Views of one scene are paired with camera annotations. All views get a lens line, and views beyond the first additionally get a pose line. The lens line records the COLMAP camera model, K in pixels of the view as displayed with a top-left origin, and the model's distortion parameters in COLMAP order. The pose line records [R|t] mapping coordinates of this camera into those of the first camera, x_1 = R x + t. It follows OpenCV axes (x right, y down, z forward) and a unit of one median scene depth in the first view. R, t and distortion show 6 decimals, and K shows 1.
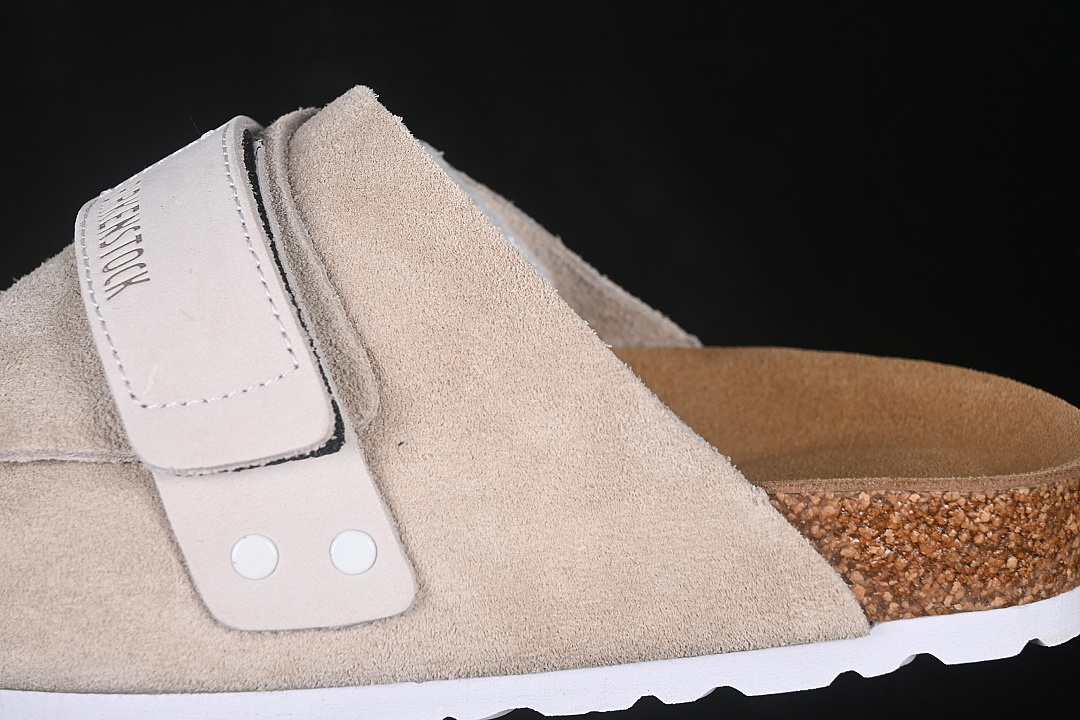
lens RADIAL K [[2435.2, 0, 540.0], [0, 2435.2, 360.0], [0, 0, 1]] dist [0.019156, 0.042783]
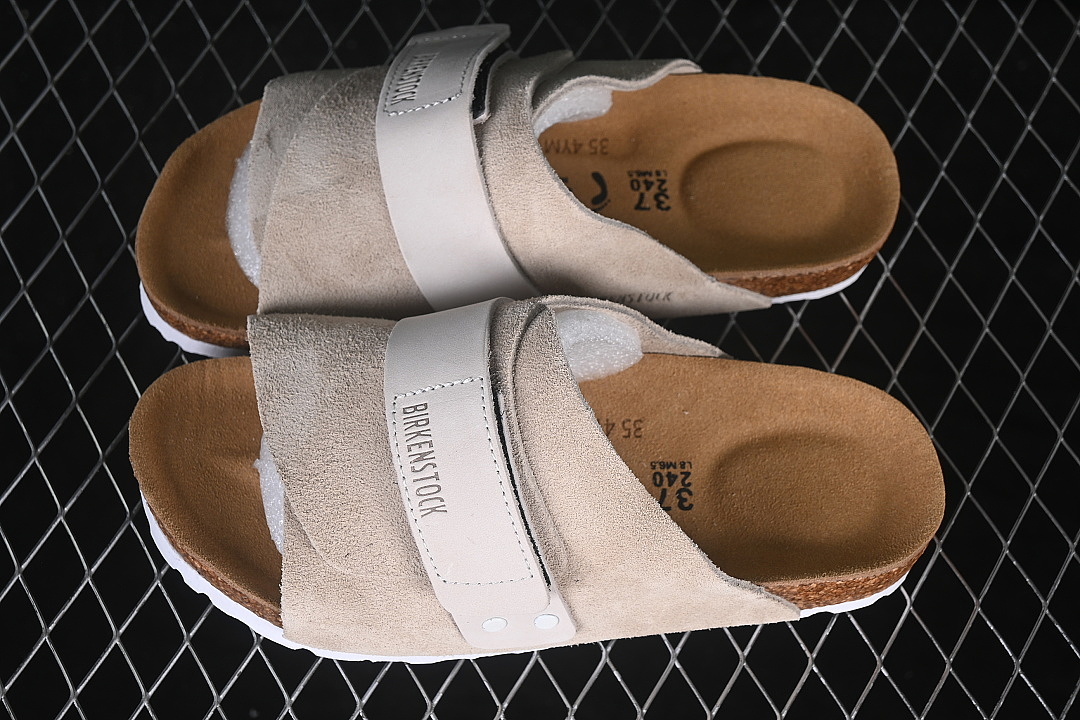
lens RADIAL K [[2435.2, 0, 540.0], [0, 2435.2, 360.0], [0, 0, 1]] dist [0.019156, 0.042783]
pose [[0.986088, 0.004247, 0.166170, -0.381260], [-0.122374, 0.695096, 0.708425, -1.346106], [-0.112495, -0.718904, 0.685946, -0.137532]]
